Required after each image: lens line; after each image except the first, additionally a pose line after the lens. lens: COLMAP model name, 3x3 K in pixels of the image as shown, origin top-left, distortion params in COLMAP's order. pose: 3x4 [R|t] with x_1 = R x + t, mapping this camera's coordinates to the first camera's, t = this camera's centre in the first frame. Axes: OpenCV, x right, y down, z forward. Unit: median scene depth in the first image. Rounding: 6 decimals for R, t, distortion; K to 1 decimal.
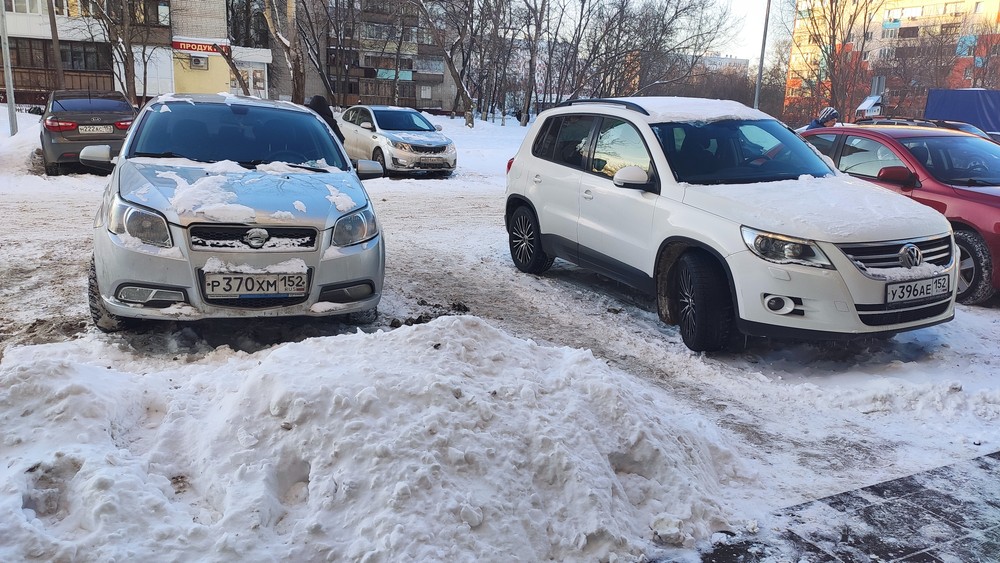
lens RADIAL K [[742.5, 0, 501.2], [0, 742.5, 278.1], [0, 0, 1]] dist [0.099682, -0.135350]
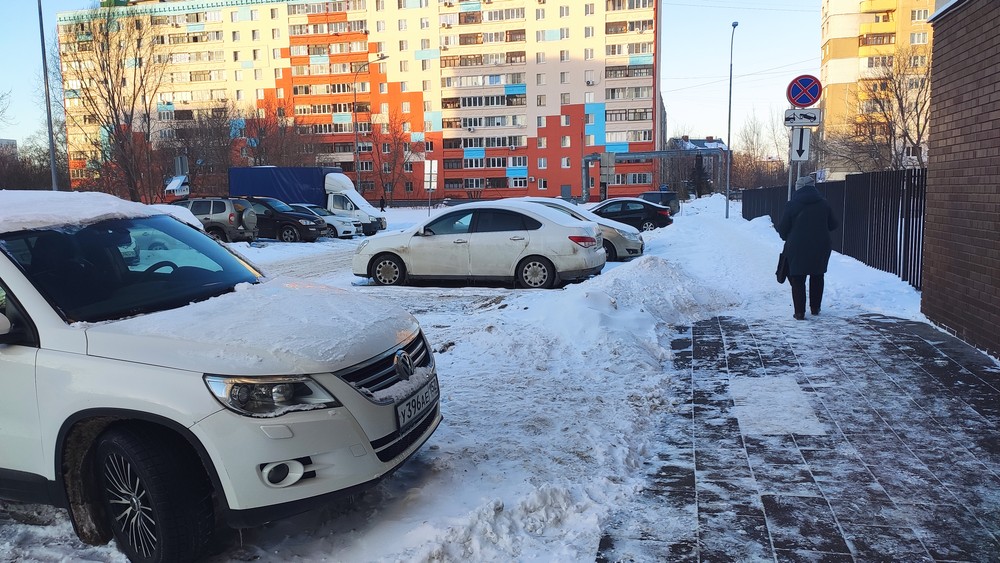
lens RADIAL K [[742.5, 0, 501.2], [0, 742.5, 278.1], [0, 0, 1]] dist [0.099682, -0.135350]
pose [[0.642618, -0.139979, 0.753292, -0.006078], [0.215040, 0.976603, -0.001971, -0.083994], [-0.735391, 0.163255, 0.657684, 0.296063]]
